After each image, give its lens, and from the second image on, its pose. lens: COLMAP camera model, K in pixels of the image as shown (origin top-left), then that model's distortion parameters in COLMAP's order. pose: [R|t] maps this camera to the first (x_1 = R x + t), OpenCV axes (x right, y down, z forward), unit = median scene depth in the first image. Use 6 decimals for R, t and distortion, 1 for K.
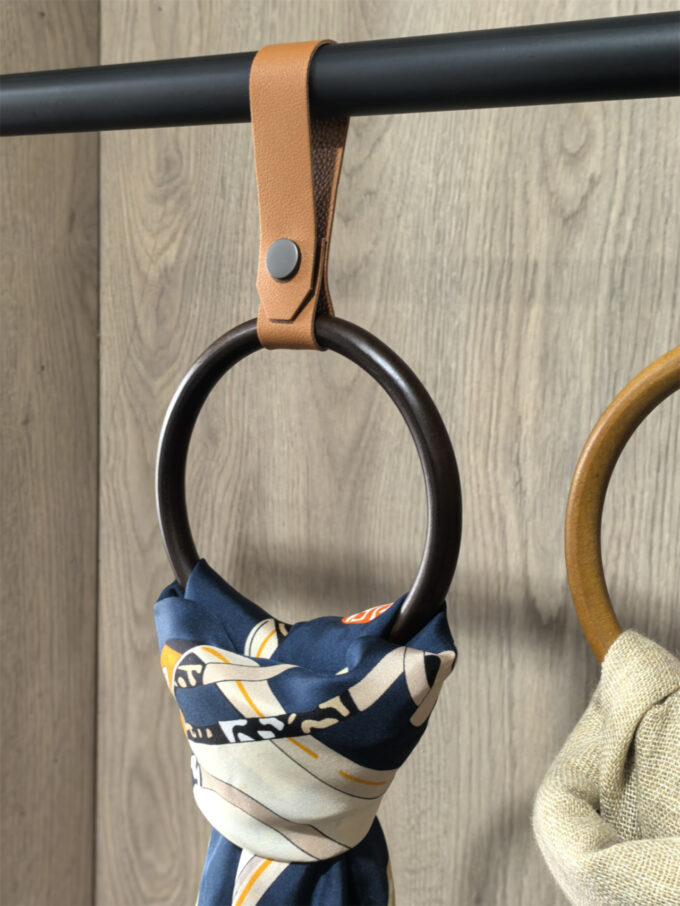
lens RADIAL K [[1752.3, 0, 341.4], [0, 1752.3, 448.0], [0, 0, 1]] dist [0.136098, 0.000000]
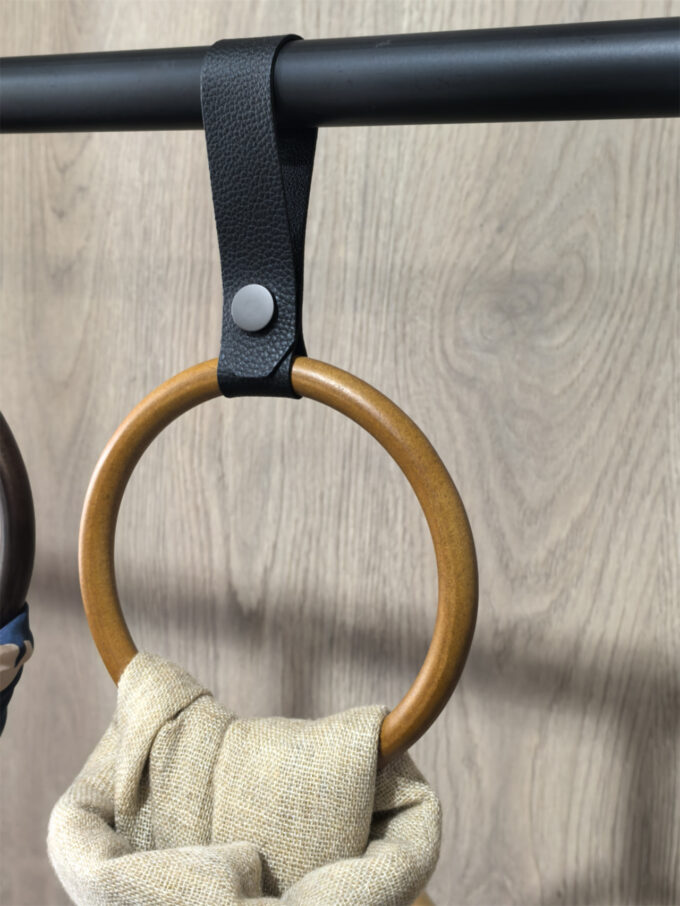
lens RADIAL K [[1752.3, 0, 361.0], [0, 1752.3, 447.1], [0, 0, 1]] dist [0.136098, 0.000000]
pose [[0.996845, -0.003614, 0.079294, 0.110531], [0.002073, 0.999808, 0.019508, -0.019719], [-0.079349, -0.019282, 0.996660, -0.024810]]
